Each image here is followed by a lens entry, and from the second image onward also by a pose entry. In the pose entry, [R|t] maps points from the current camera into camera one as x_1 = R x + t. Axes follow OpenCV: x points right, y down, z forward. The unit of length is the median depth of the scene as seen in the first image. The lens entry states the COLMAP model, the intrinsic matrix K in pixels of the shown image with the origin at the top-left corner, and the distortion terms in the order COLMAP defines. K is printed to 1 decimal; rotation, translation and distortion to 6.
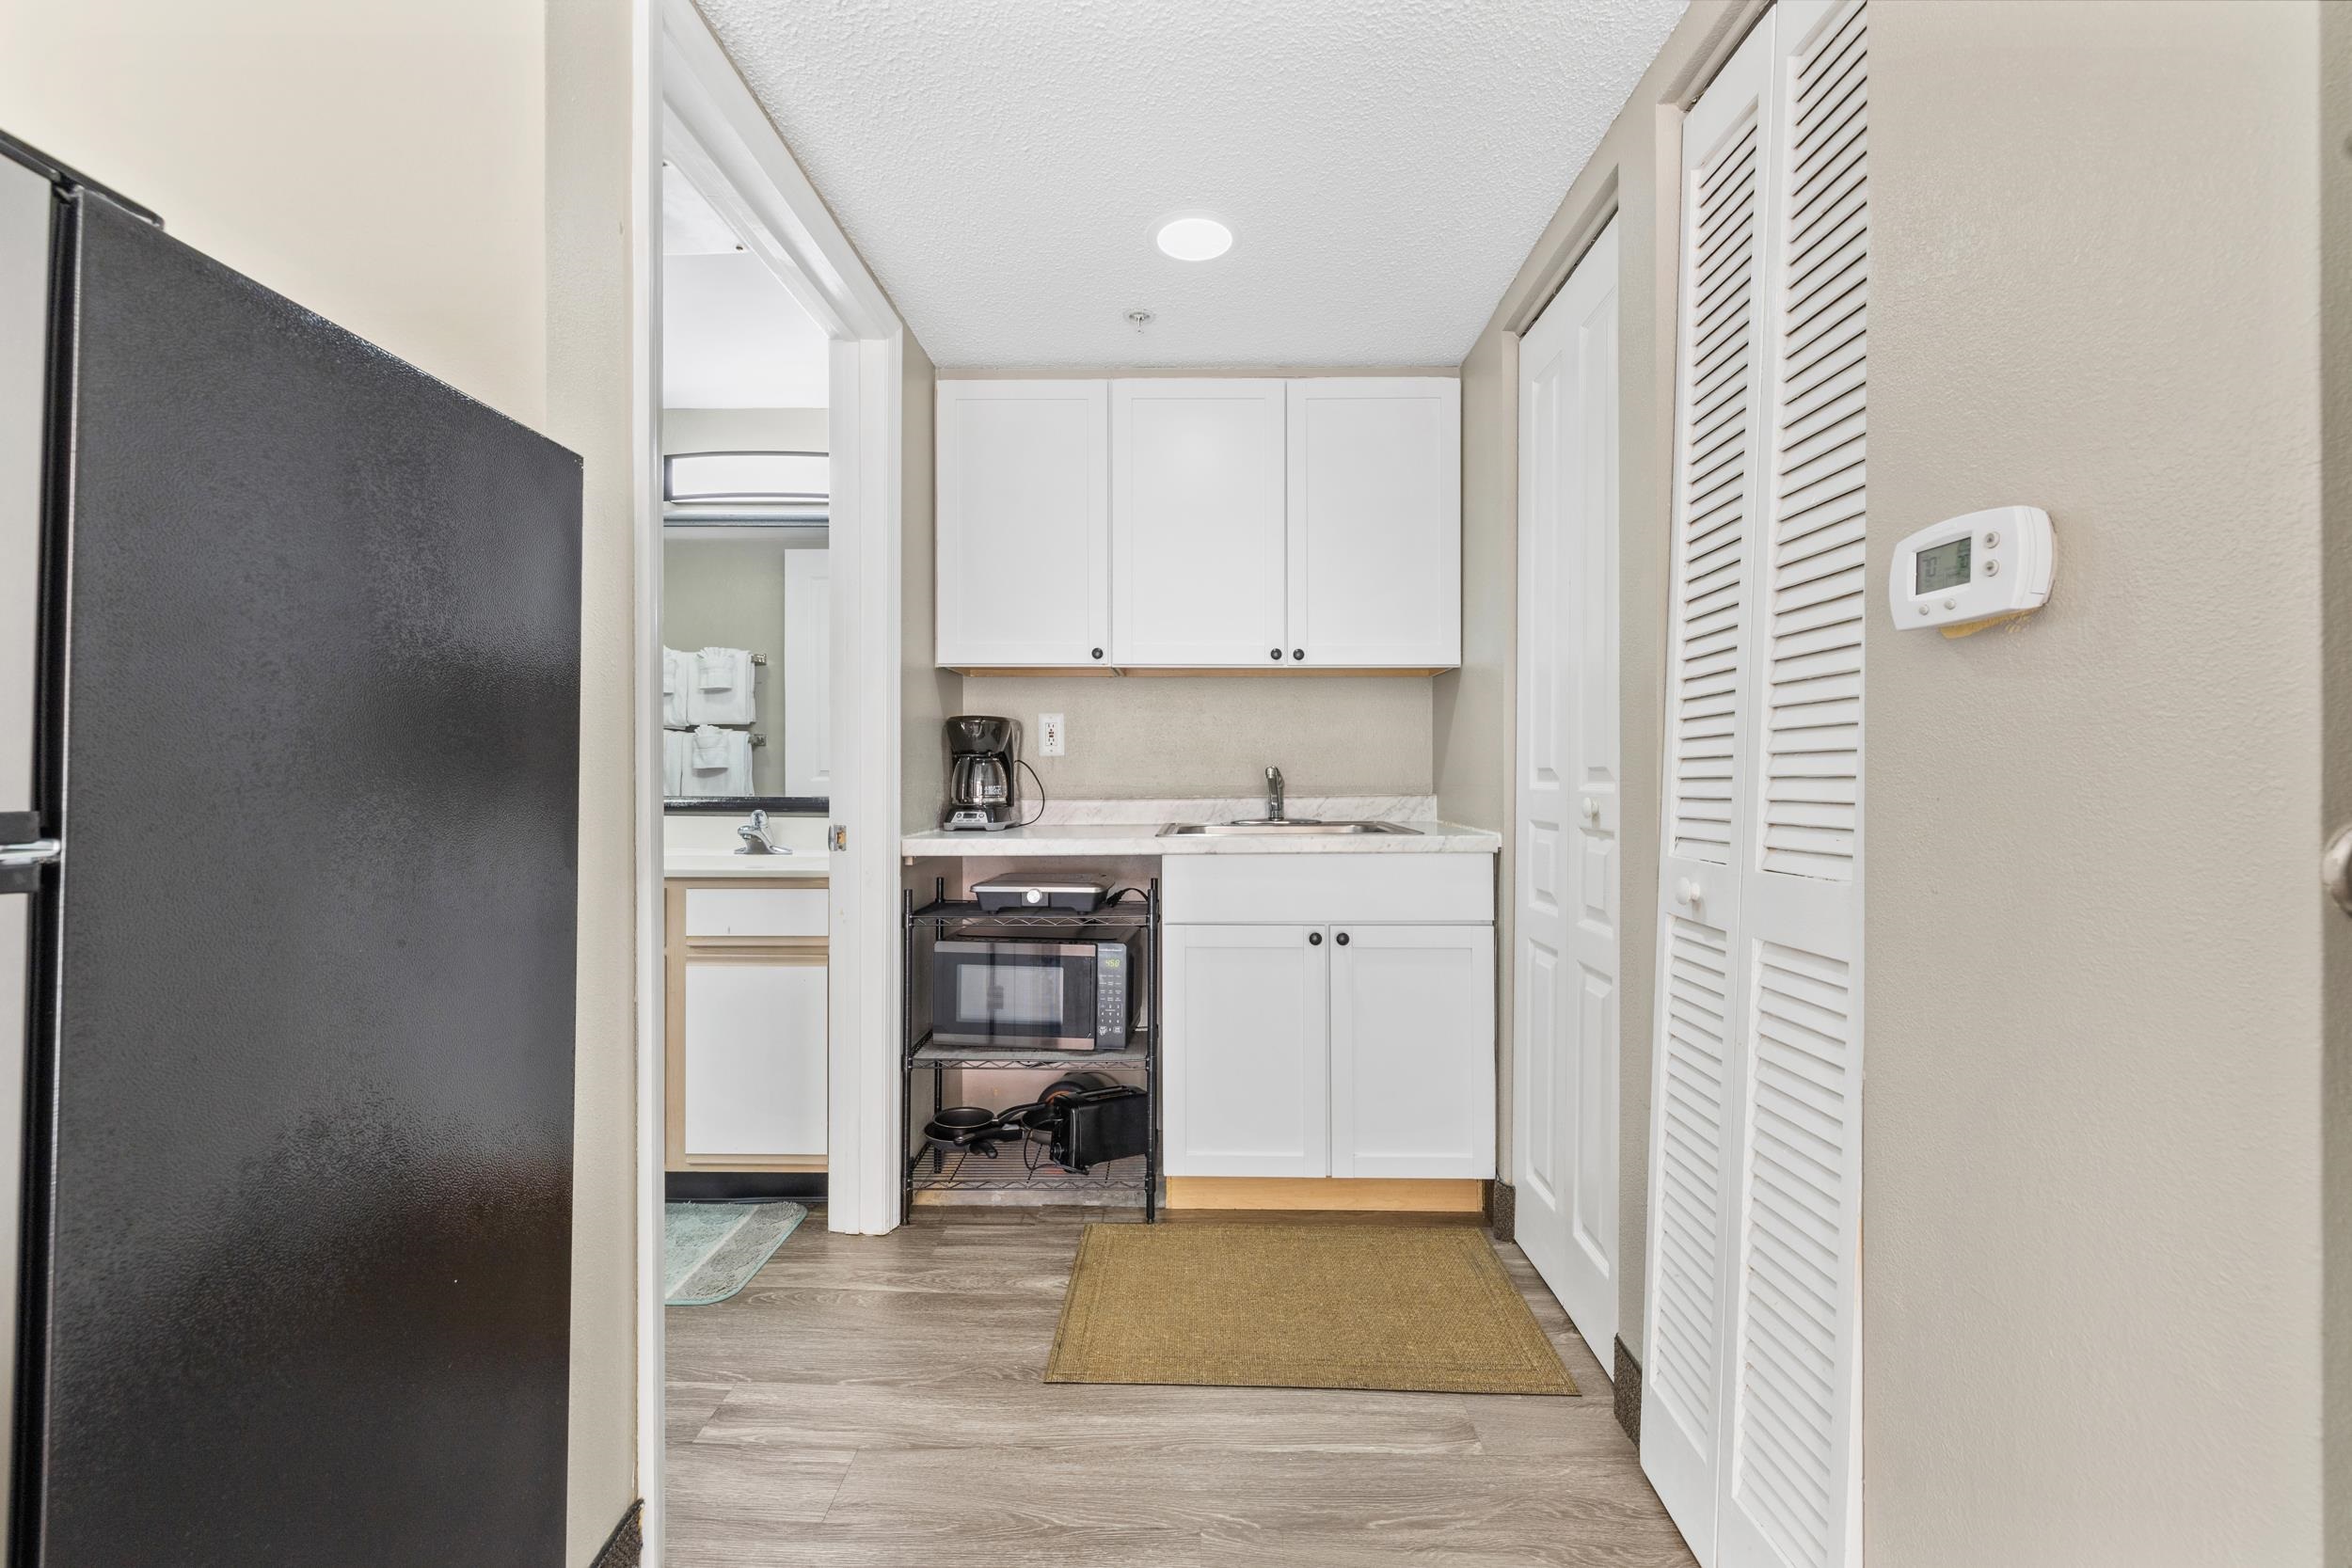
lens RADIAL K [[996.9, 0, 1182.4], [0, 996.9, 780.0], [0, 0, 1]] dist [0.001262, 0.000435]
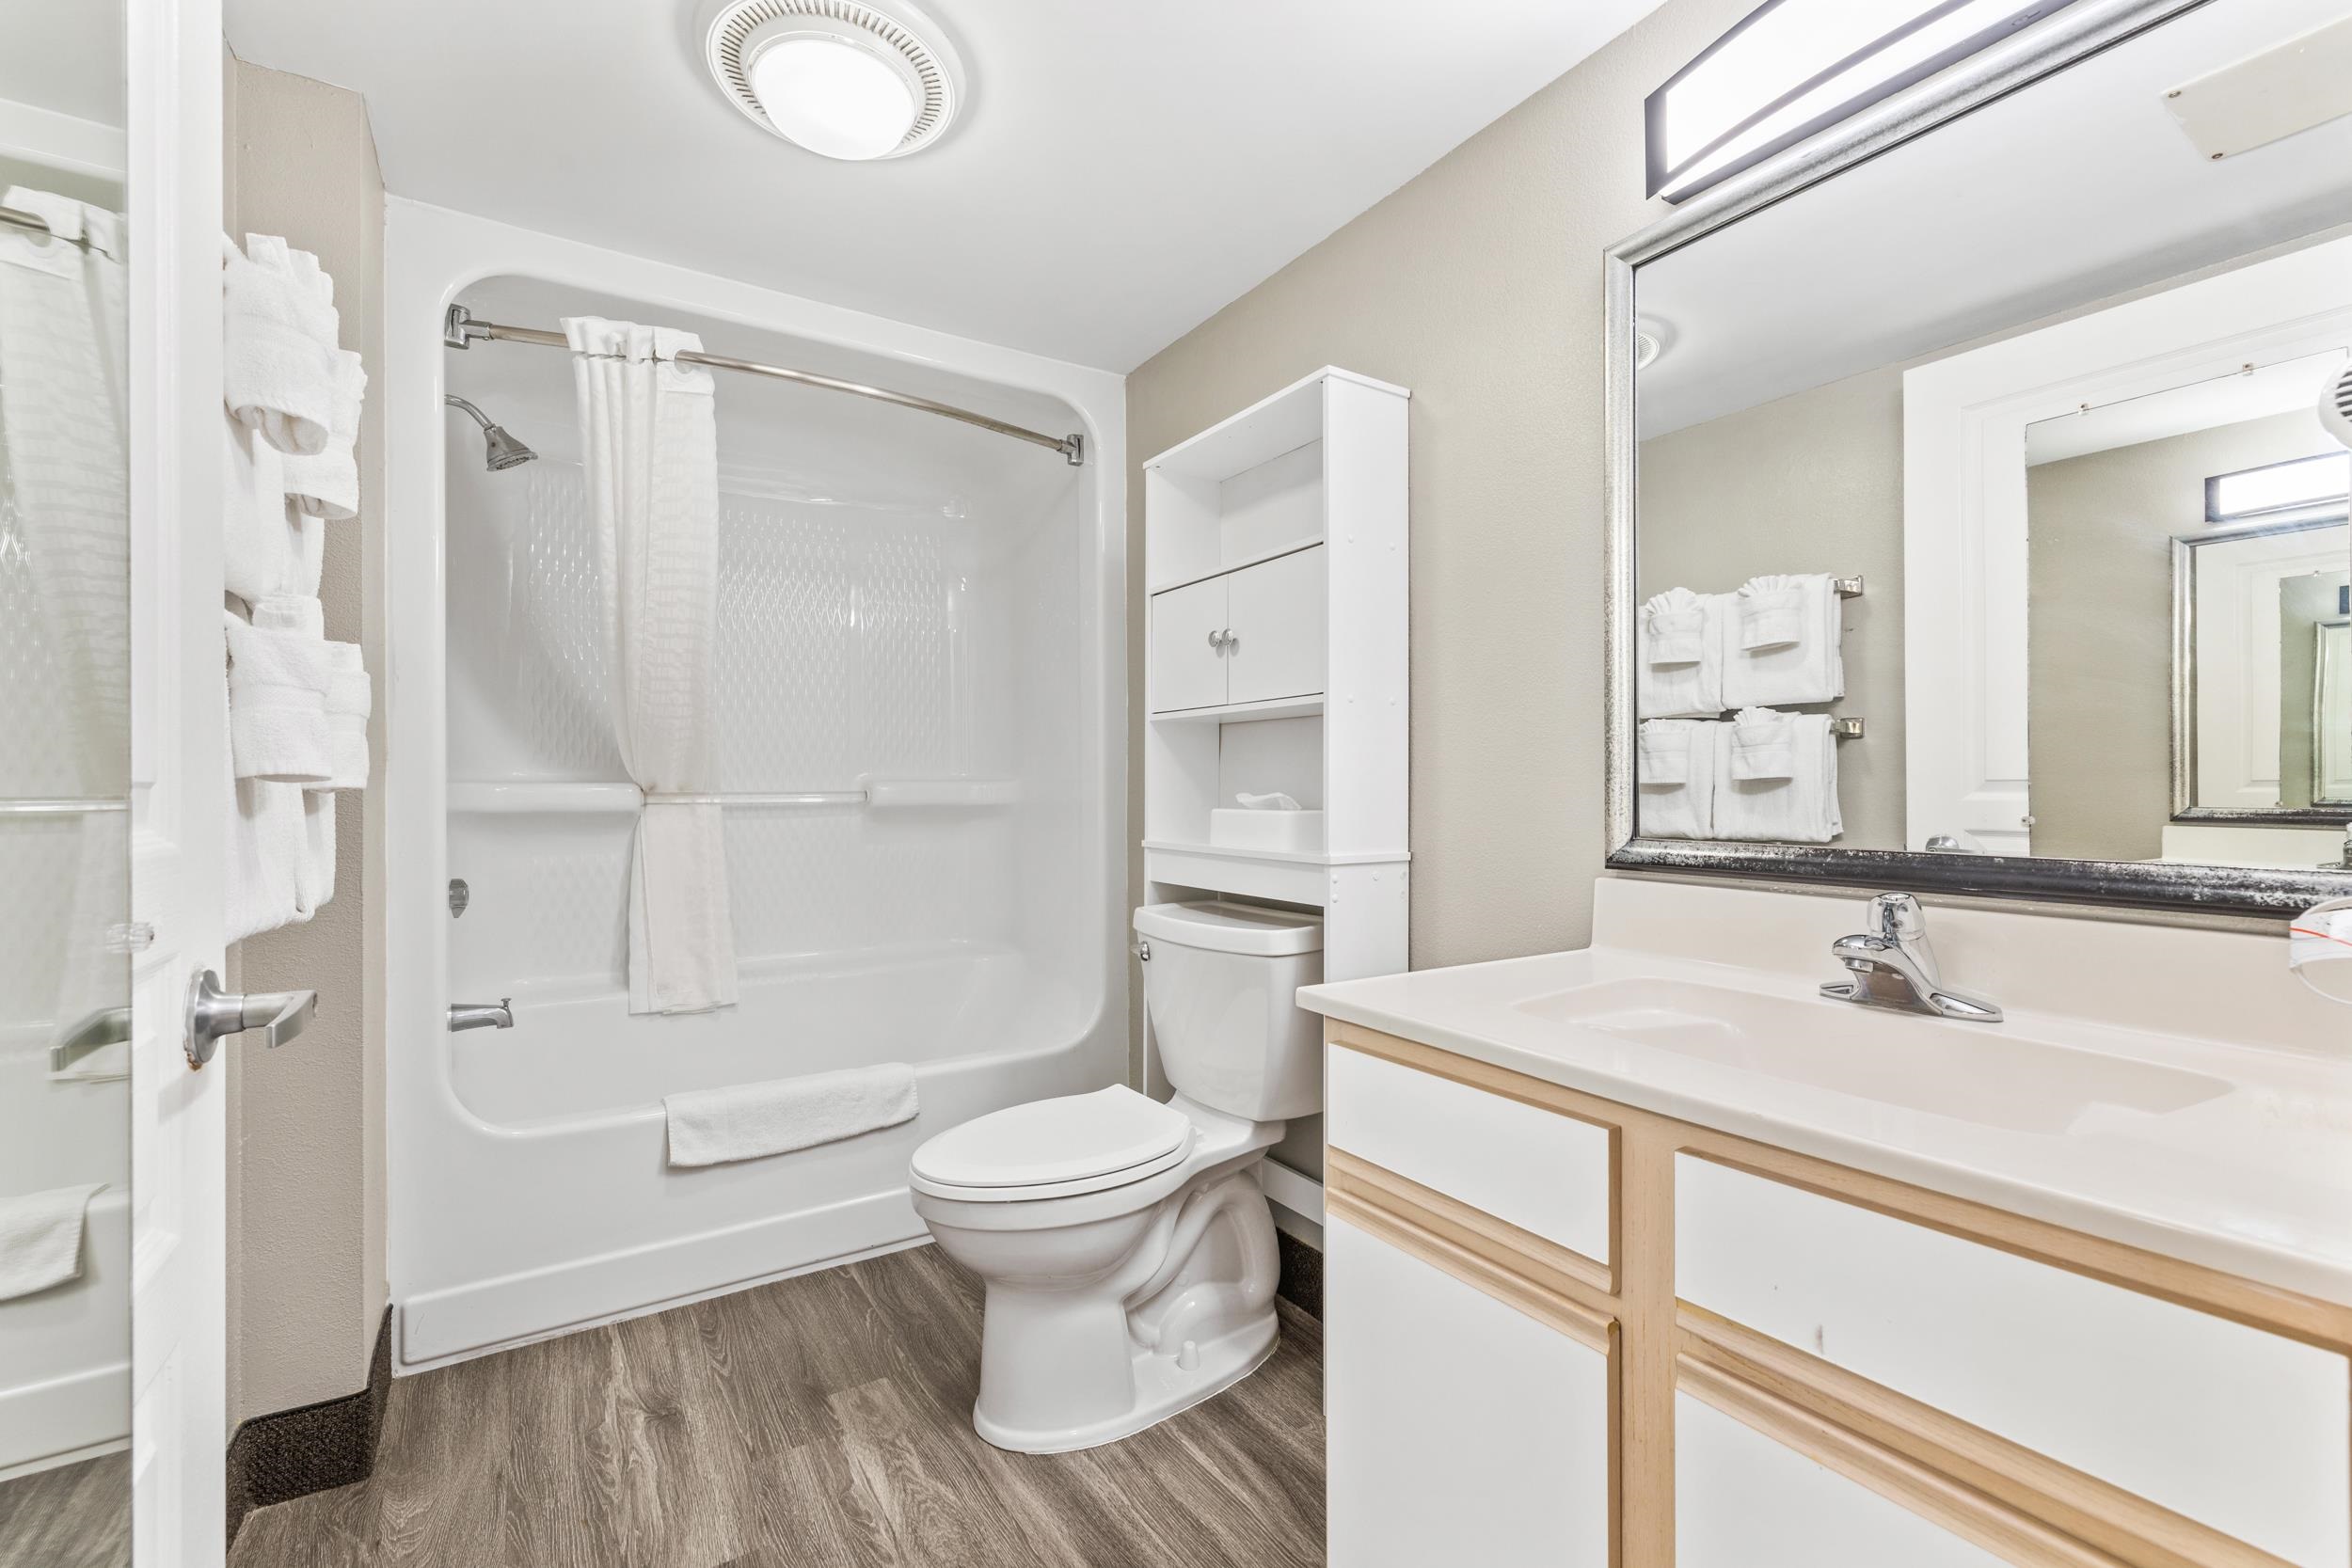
lens RADIAL K [[996.9, 0, 1188.5], [0, 996.9, 789.2], [0, 0, 1]] dist [0.001262, 0.000435]
pose [[0.567631, -0.006508, -0.823258, -0.174630], [0.005799, 0.999976, -0.003907, -0.005292], [0.823263, -0.002556, 0.567655, 0.374275]]
